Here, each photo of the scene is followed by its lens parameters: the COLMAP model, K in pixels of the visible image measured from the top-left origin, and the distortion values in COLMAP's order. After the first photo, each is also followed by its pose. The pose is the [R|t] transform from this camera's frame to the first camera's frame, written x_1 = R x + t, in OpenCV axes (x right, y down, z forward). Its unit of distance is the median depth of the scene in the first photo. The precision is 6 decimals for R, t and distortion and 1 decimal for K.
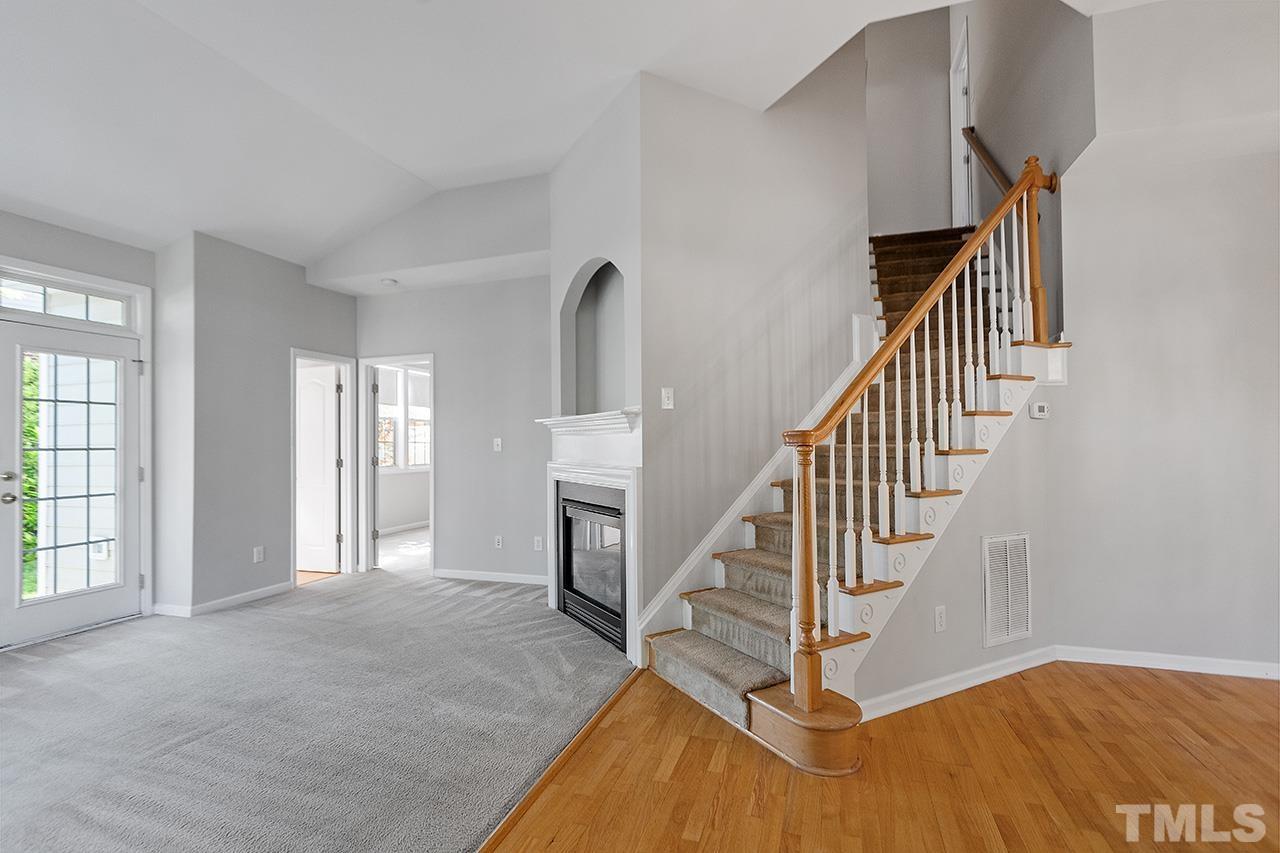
lens RADIAL K [[609.0, 0, 633.6], [0, 609.0, 428.4], [0, 0, 1]] dist [0.002530, 0.001727]
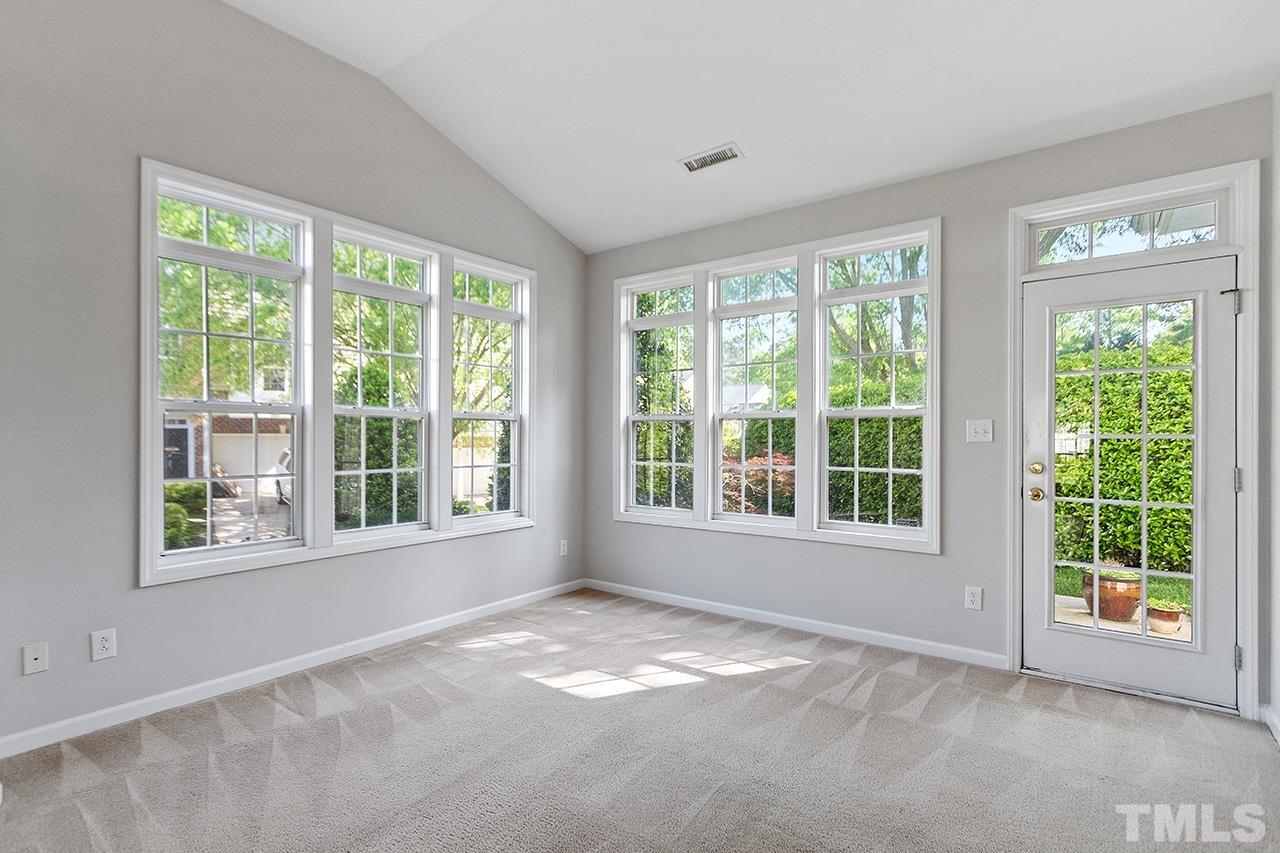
lens RADIAL K [[609.0, 0, 632.5], [0, 609.0, 438.2], [0, 0, 1]] dist [0.002530, 0.001727]
pose [[-0.304755, 0.017490, -0.952270, -0.052042], [0.023864, 0.999658, 0.010723, 0.013477], [0.952132, -0.019458, -0.305068, 0.615826]]
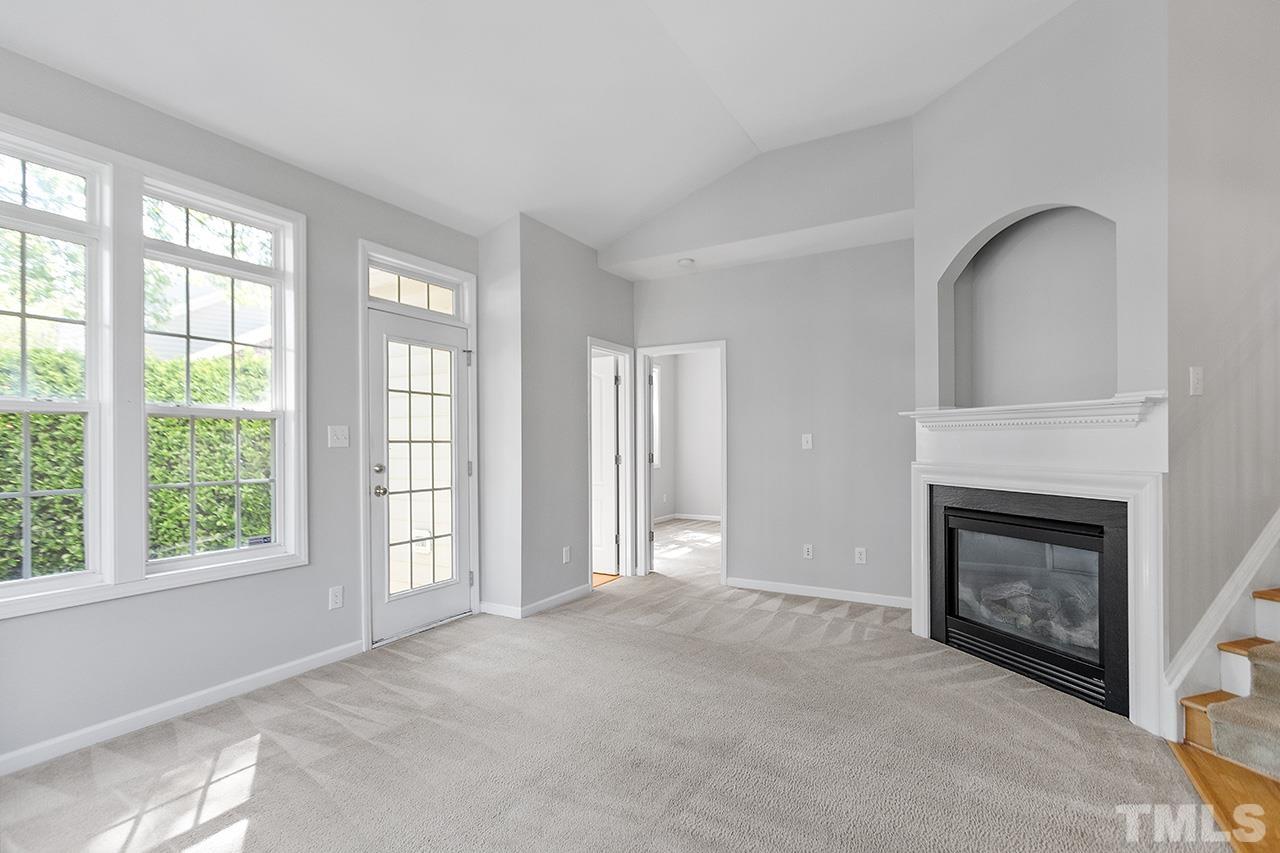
lens RADIAL K [[609.0, 0, 629.7], [0, 609.0, 437.1], [0, 0, 1]] dist [0.002530, 0.001727]
pose [[0.980276, 0.007967, -0.197472, -0.366528], [-0.004605, 0.999837, 0.017476, 0.007632], [0.197579, -0.016222, 0.980153, 0.102241]]
